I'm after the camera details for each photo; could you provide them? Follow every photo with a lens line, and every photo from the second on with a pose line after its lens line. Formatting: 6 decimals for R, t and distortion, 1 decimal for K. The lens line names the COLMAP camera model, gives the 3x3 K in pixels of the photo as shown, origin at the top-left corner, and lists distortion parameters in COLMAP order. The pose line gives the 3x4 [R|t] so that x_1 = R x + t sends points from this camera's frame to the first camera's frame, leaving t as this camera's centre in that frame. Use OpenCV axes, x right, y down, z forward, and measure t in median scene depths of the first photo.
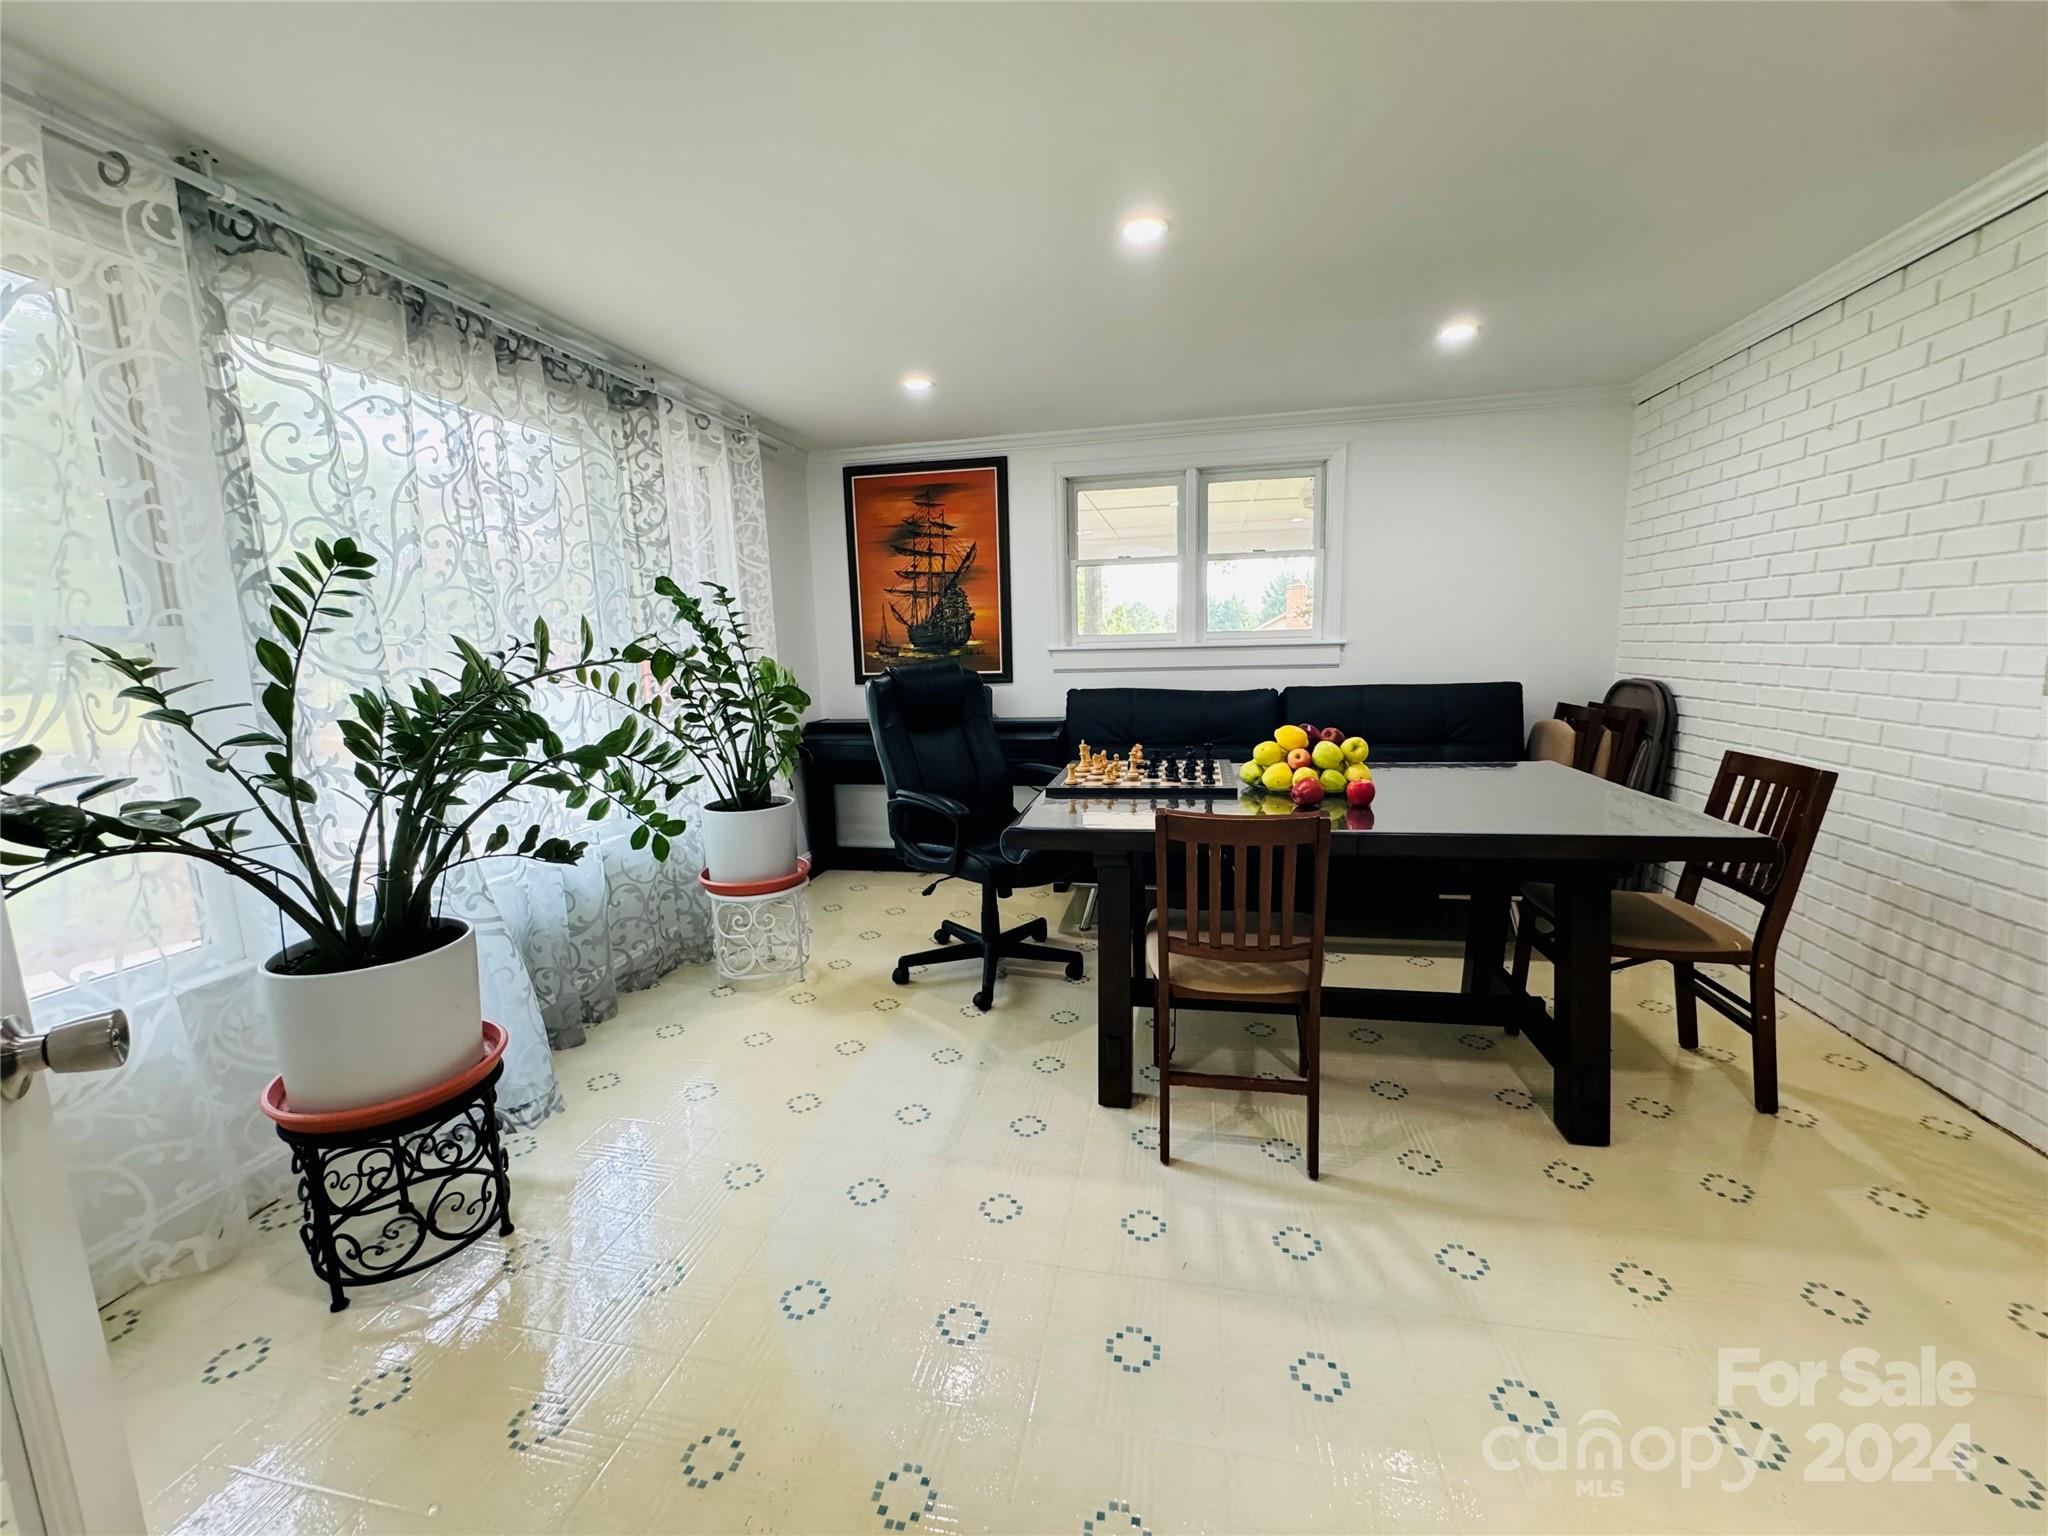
lens RADIAL K [[816.0, 0, 1018.6], [0, 816.0, 771.7], [0, 0, 1]] dist [-0.001491, -0.000491]
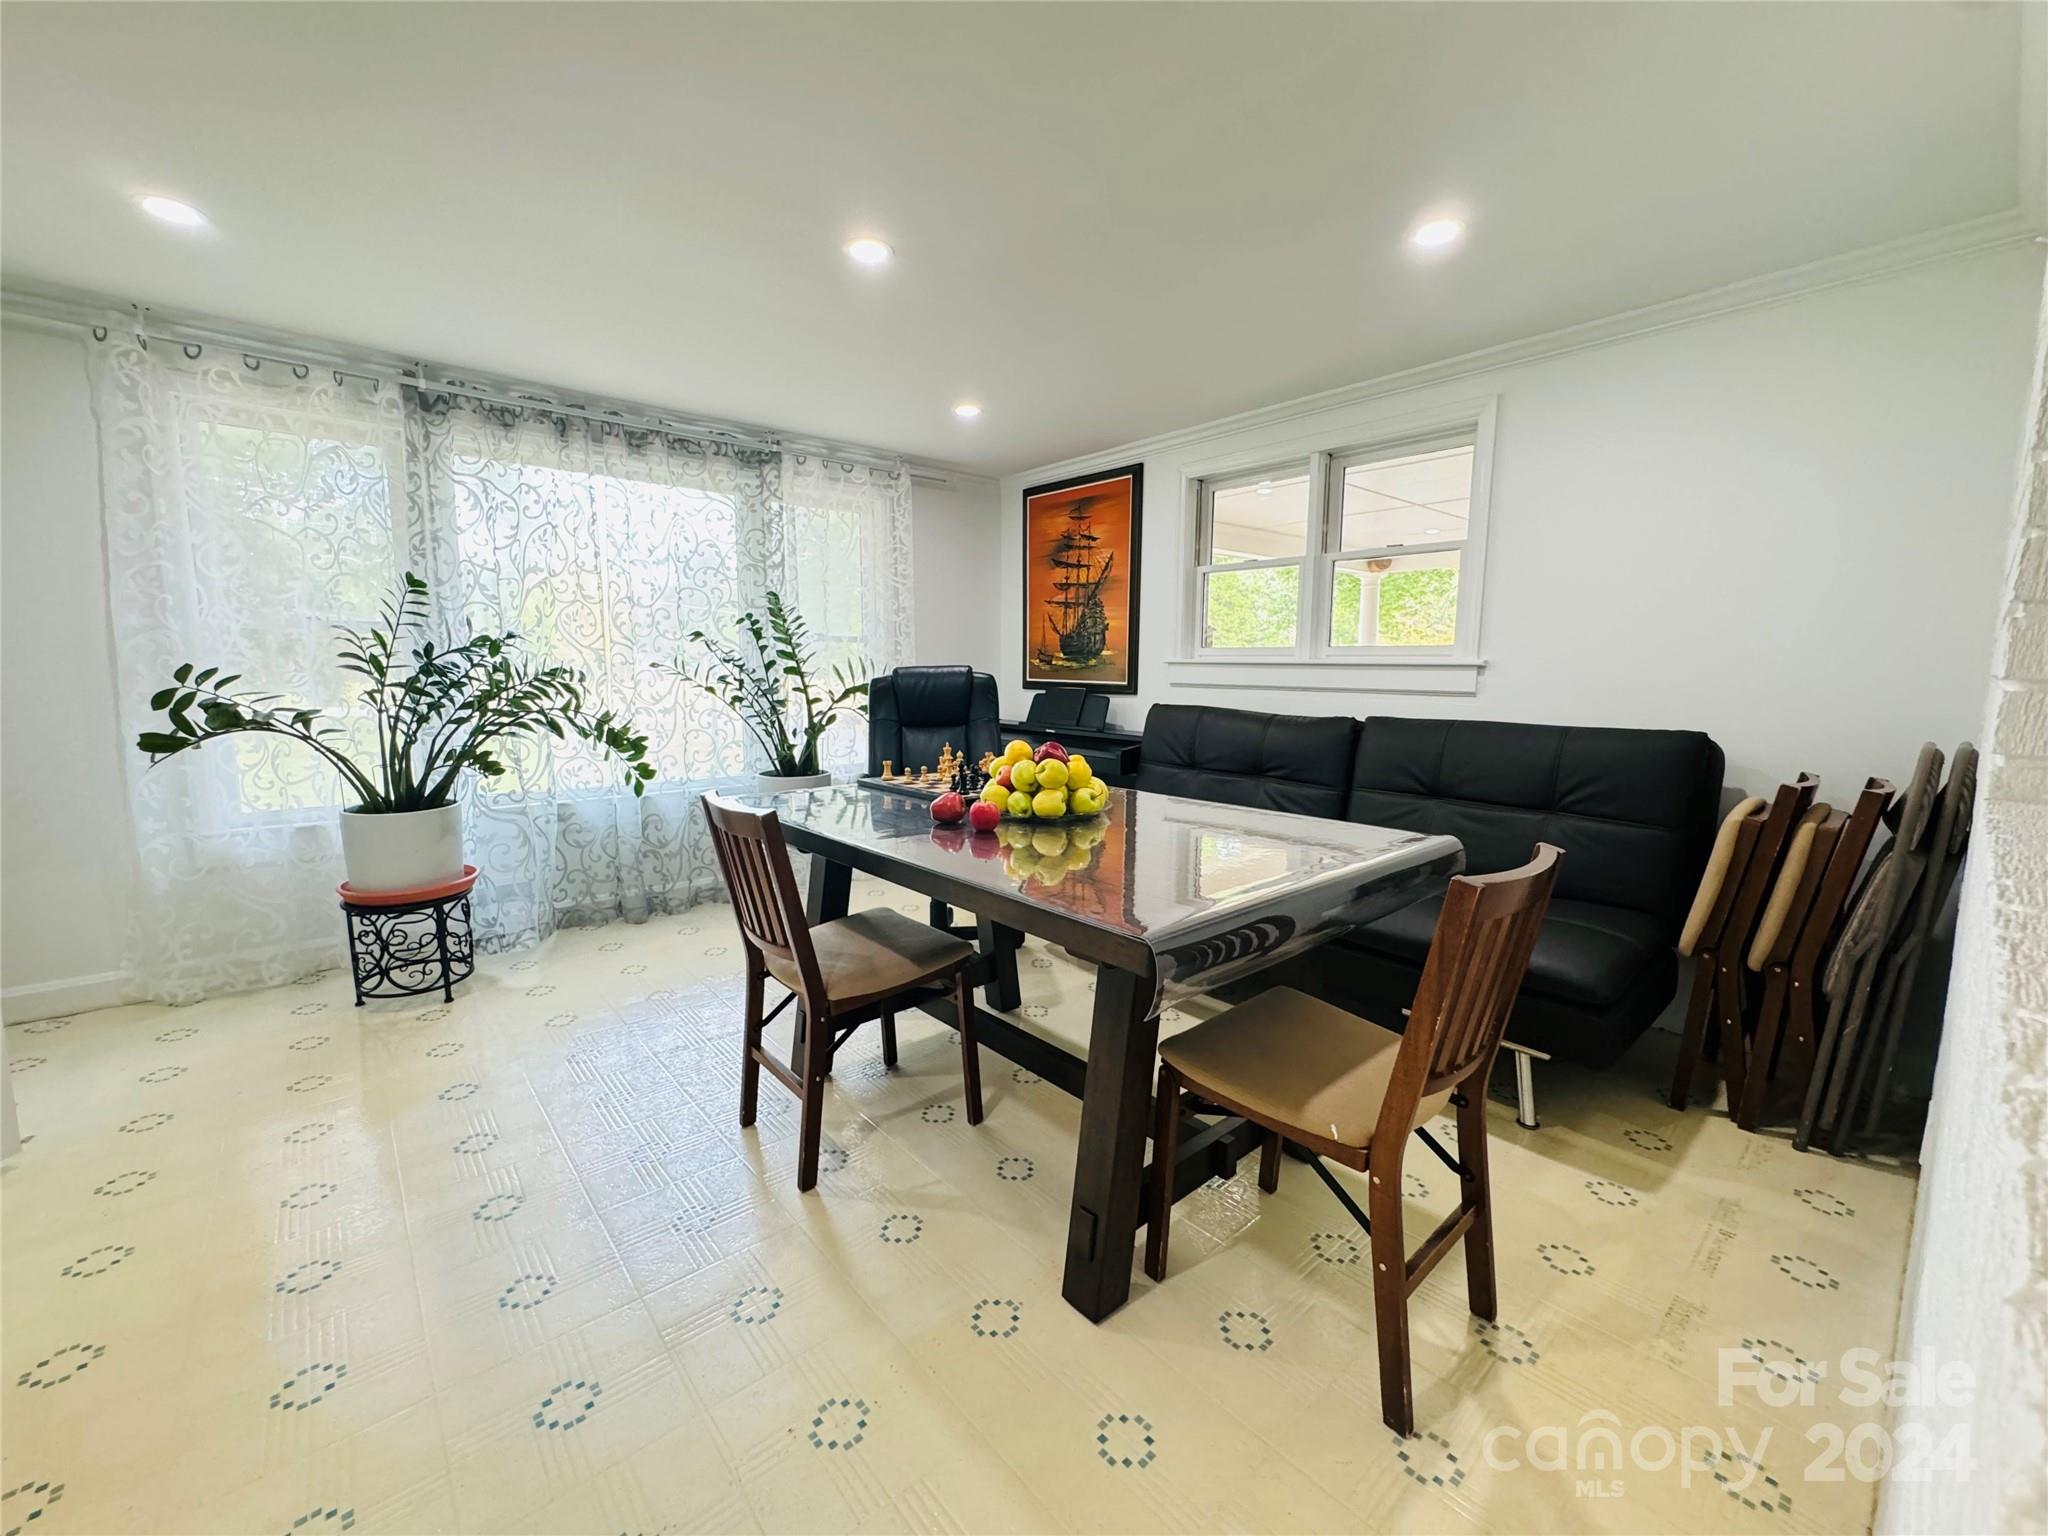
lens RADIAL K [[816.0, 0, 1011.9], [0, 816.0, 761.7], [0, 0, 1]] dist [-0.001491, -0.000491]
pose [[0.788902, 0.106699, -0.605186, 0.476467], [-0.126837, 0.991878, 0.009535, -0.021953], [0.601288, 0.069237, 0.796027, 0.152691]]
